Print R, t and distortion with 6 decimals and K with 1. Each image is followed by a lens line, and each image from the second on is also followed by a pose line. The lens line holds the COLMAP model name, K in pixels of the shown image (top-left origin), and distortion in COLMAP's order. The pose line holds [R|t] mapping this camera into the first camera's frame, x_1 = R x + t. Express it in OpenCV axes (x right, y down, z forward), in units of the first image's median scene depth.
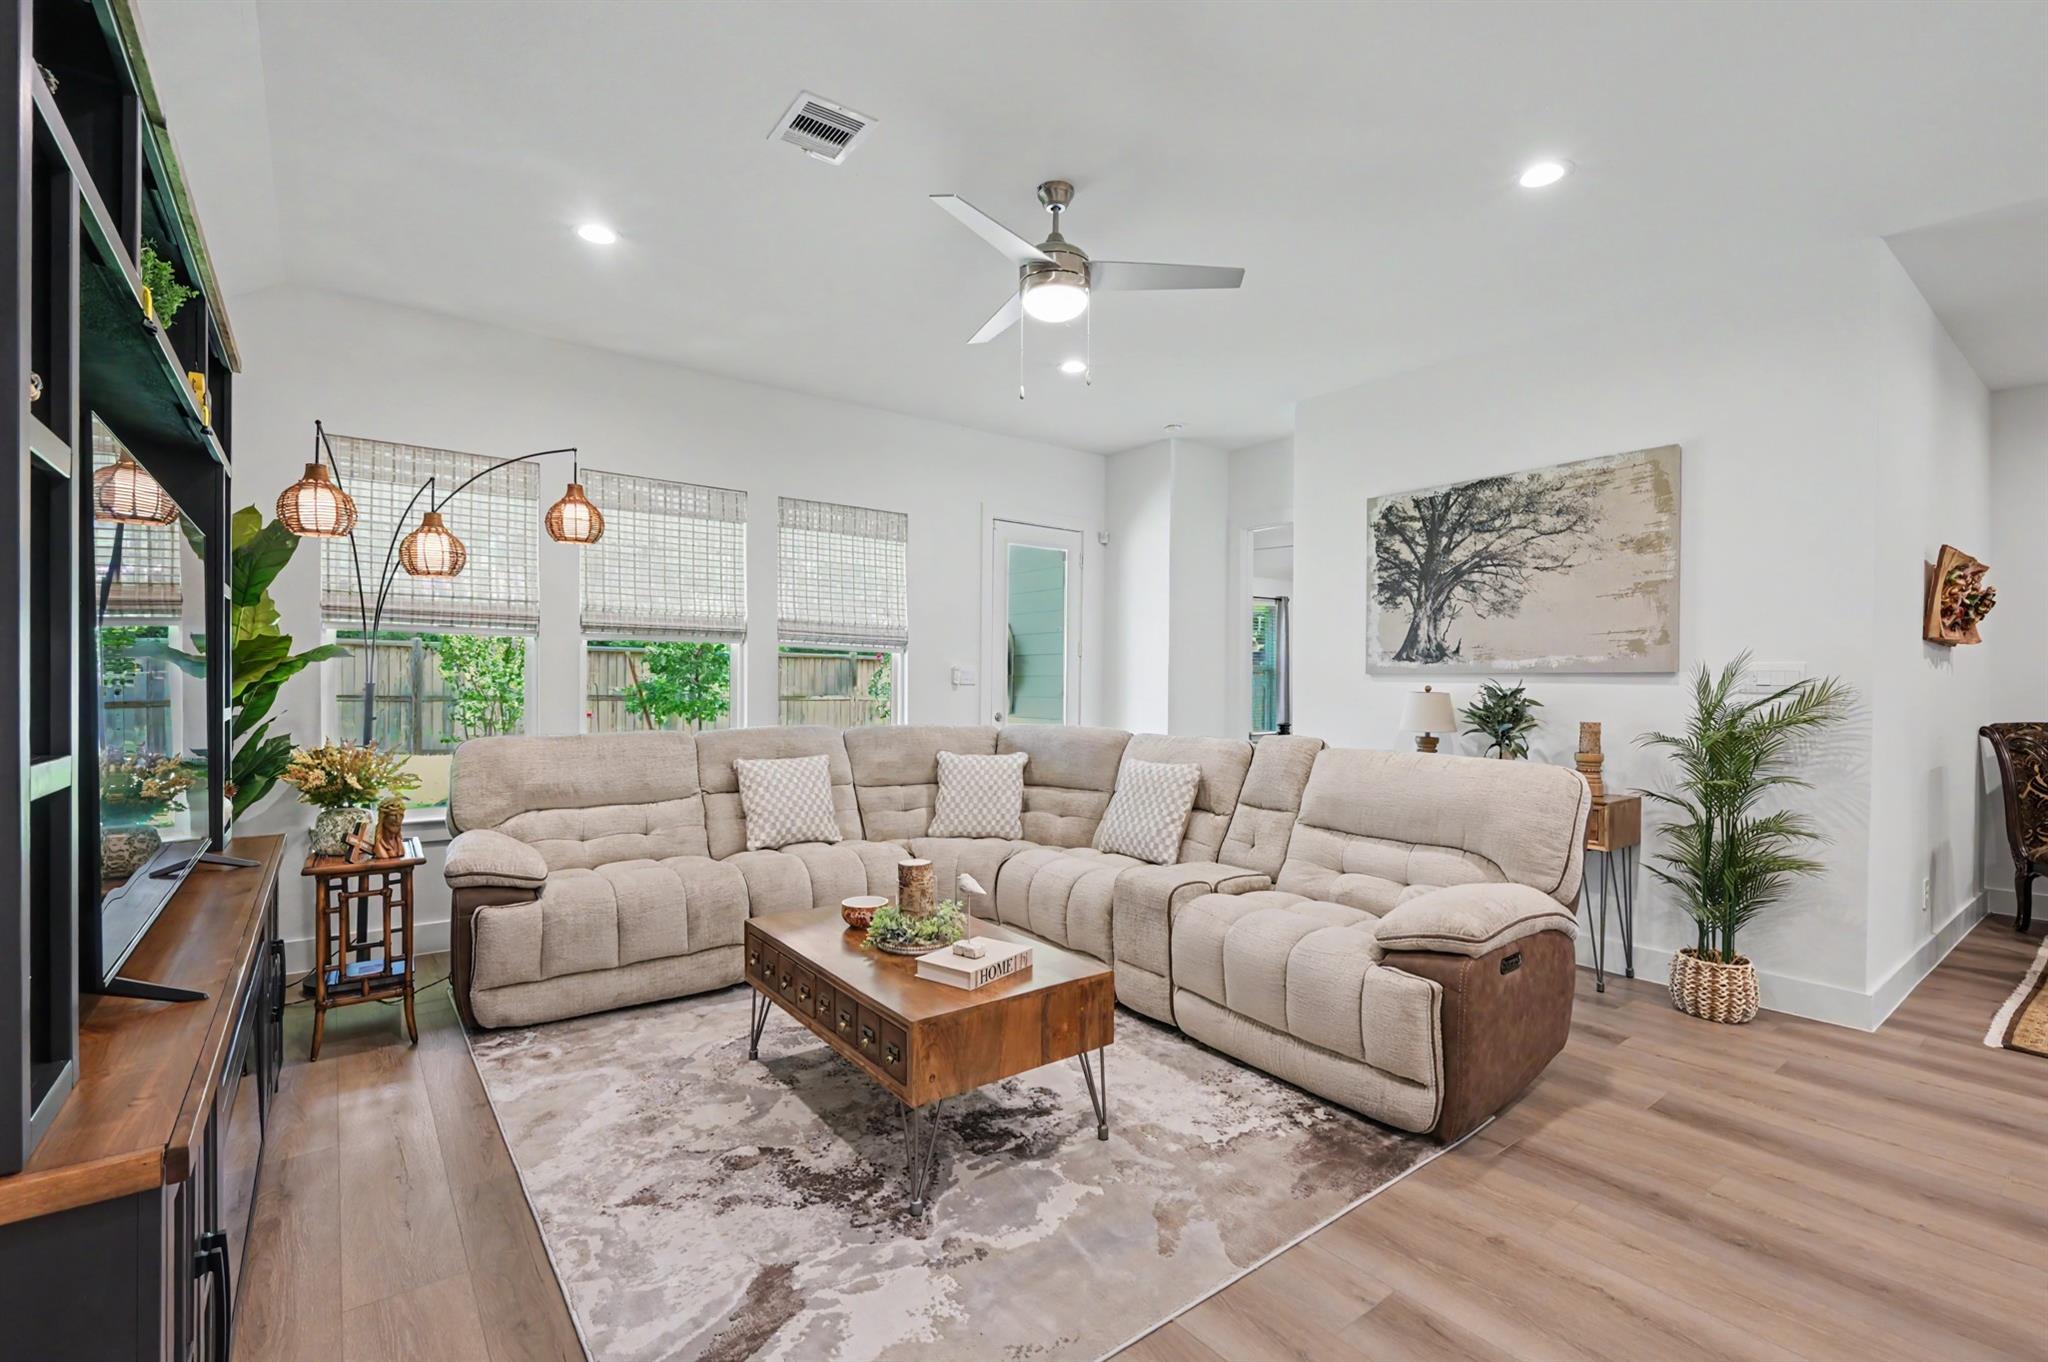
lens RADIAL K [[909.1, 0, 1029.1], [0, 909.1, 676.9], [0, 0, 1]] dist [0.001737, 0.000431]
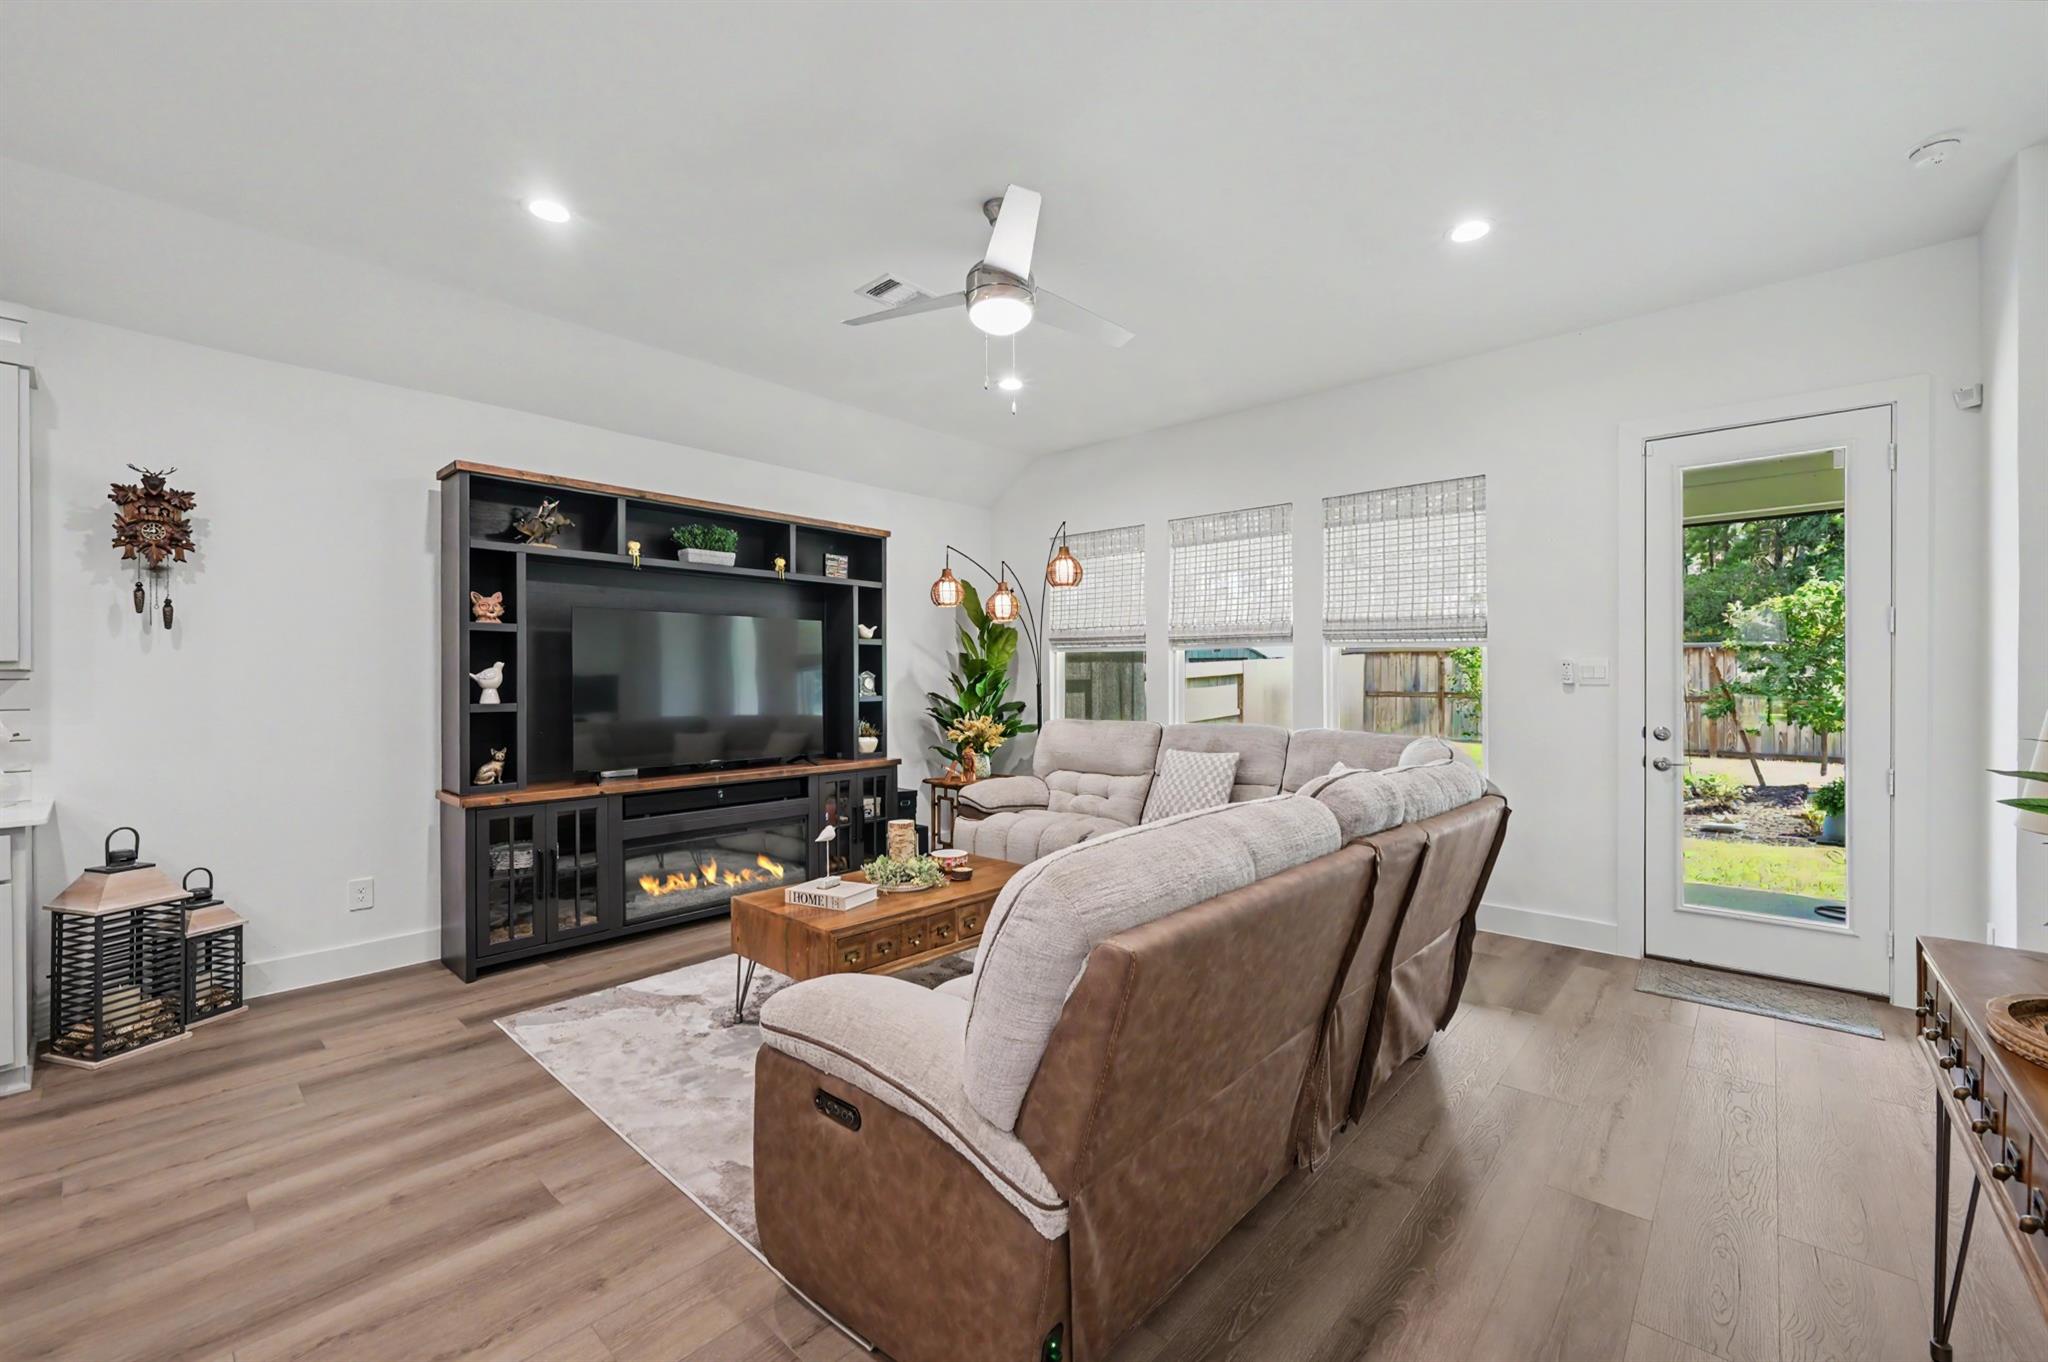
lens RADIAL K [[829.6, 0, 1021.3], [0, 829.6, 680.4], [0, 0, 1]] dist [-0.000169, -0.000109]
pose [[0.181205, -0.004251, -0.983436, 0.661575], [0.007706, 0.999966, -0.002903, 0.003858], [0.983415, -0.007052, 0.181232, 0.586129]]
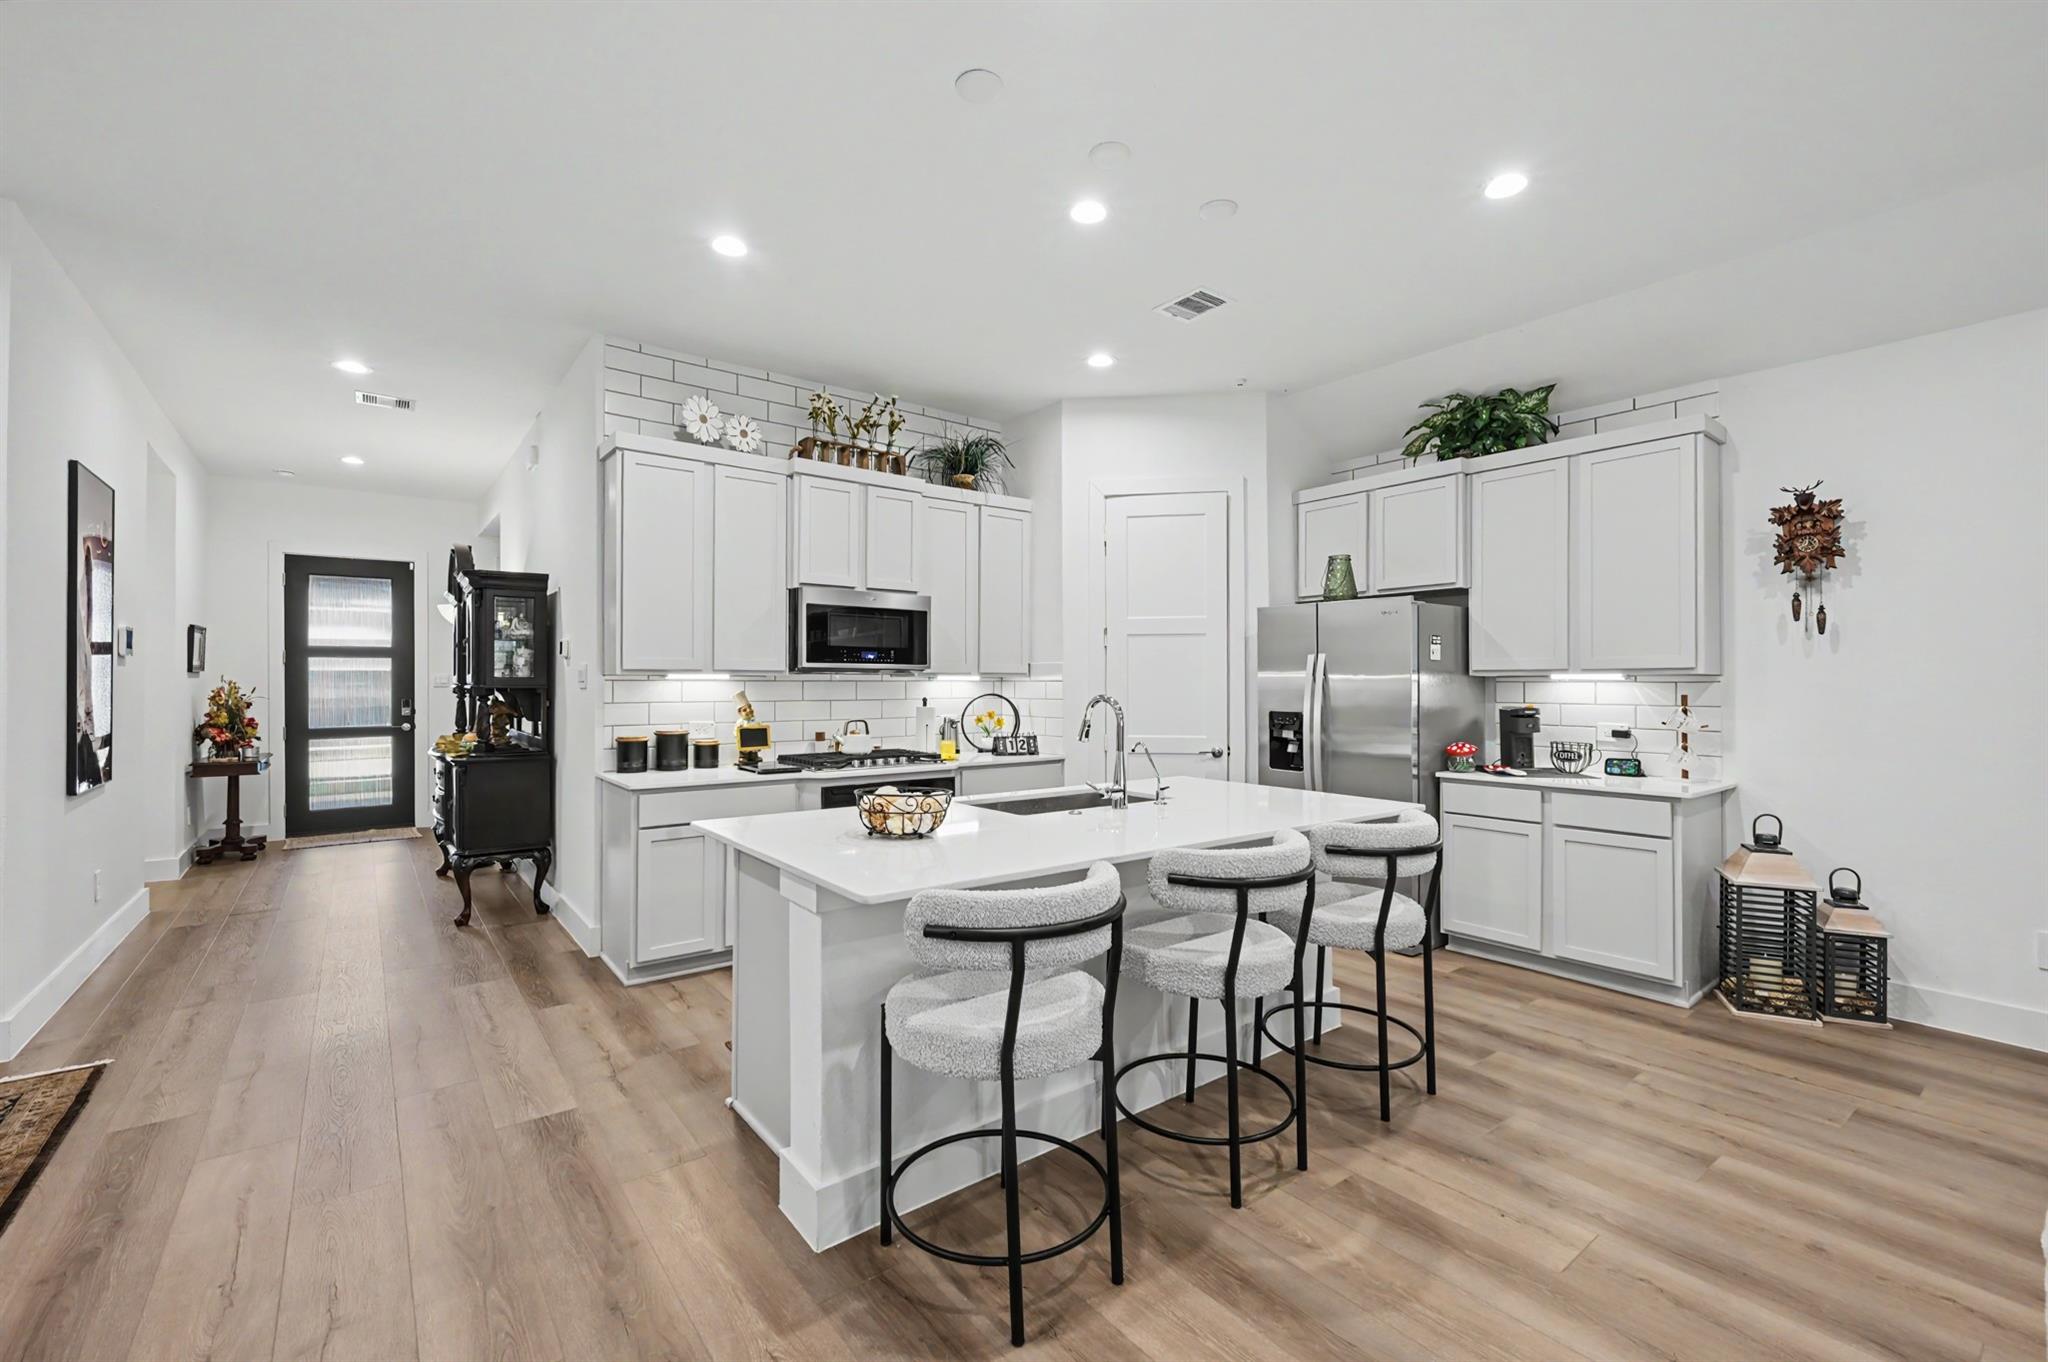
lens RADIAL K [[860.8, 0, 1024.0], [0, 860.8, 681.0], [0, 0, 1]] dist [-0.002100, -0.000395]
pose [[-0.999971, -0.007282, -0.002039, 0.550911], [-0.007266, 0.999943, -0.007818, 0.005466], [0.002096, -0.007803, -0.999967, 0.766091]]
